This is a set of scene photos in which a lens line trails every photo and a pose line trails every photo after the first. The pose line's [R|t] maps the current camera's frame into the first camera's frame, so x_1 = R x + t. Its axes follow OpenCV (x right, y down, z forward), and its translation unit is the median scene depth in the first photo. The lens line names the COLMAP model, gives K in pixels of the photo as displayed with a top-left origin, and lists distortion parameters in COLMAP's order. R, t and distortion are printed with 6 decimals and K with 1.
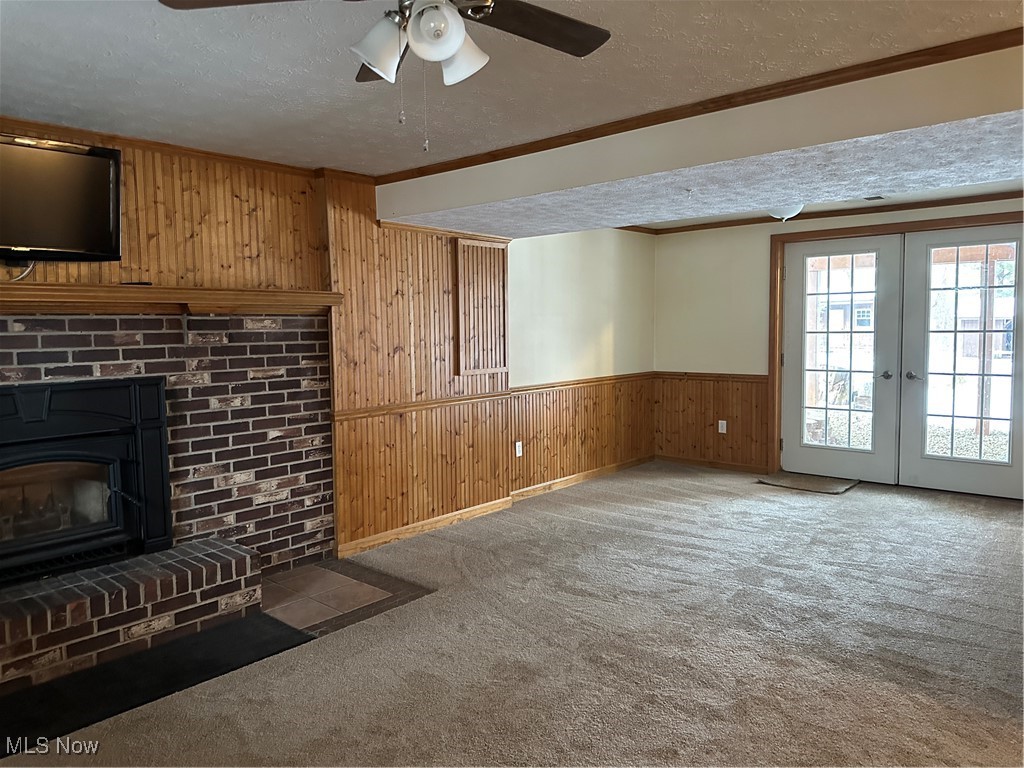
lens RADIAL K [[702.3, 0, 511.6], [0, 702.3, 384.3], [0, 0, 1]] dist [0.017010, -0.036909]
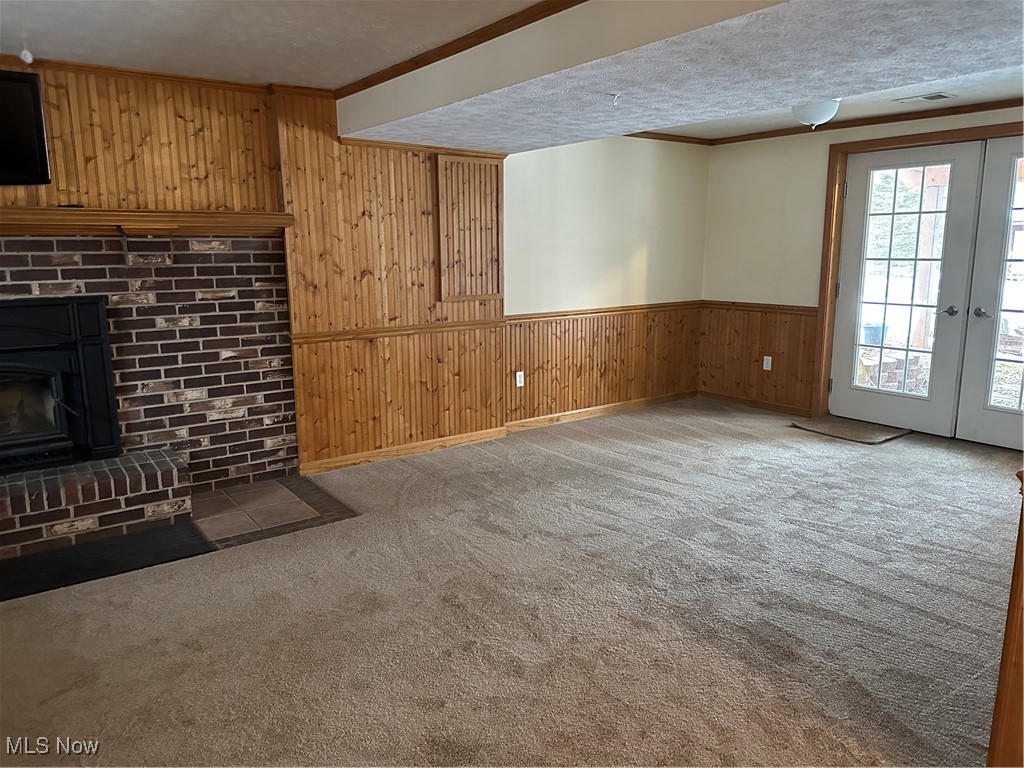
lens RADIAL K [[702.3, 0, 511.3], [0, 702.3, 388.1], [0, 0, 1]] dist [0.017010, -0.036909]
pose [[0.978629, 0.046287, -0.200359, 0.263715], [-0.023538, 0.993148, 0.114468, -0.007342], [0.204284, -0.107305, 0.973013, 0.071843]]
